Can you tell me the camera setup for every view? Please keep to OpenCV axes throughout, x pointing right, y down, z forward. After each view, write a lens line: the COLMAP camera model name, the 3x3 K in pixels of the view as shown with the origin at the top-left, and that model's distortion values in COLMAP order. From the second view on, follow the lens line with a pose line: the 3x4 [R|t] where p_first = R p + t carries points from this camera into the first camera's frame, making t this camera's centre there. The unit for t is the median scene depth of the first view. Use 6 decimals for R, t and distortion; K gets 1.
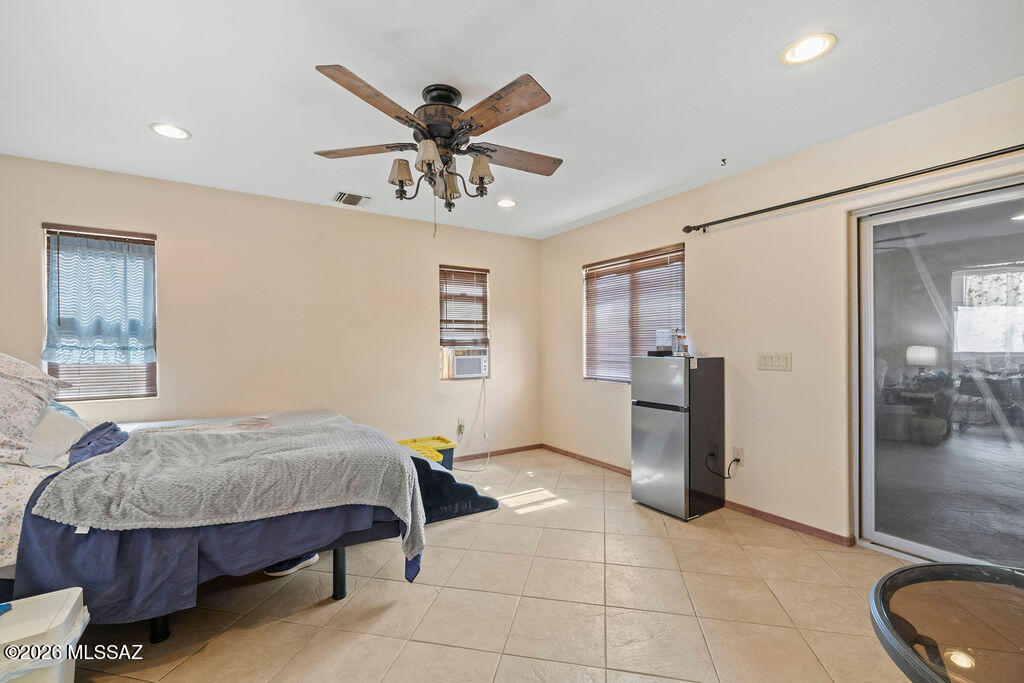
lens RADIAL K [[421.7, 0, 513.5], [0, 421.7, 337.9], [0, 0, 1]] dist [-0.001473, -0.000314]
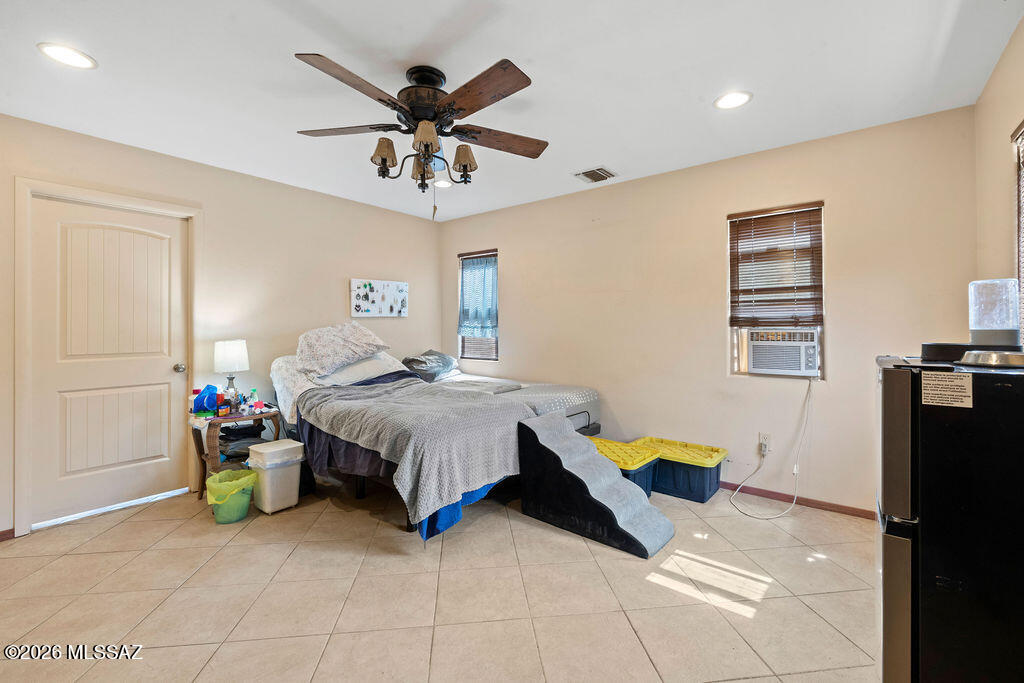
lens RADIAL K [[445.2, 0, 542.4], [0, 445.2, 323.1], [0, 0, 1]] dist [0.000564, 0.000051]
pose [[0.336151, -0.003771, -0.941800, 0.437889], [0.016659, 0.999859, 0.001942, 0.006314], [0.941661, -0.016342, 0.336167, 0.433000]]
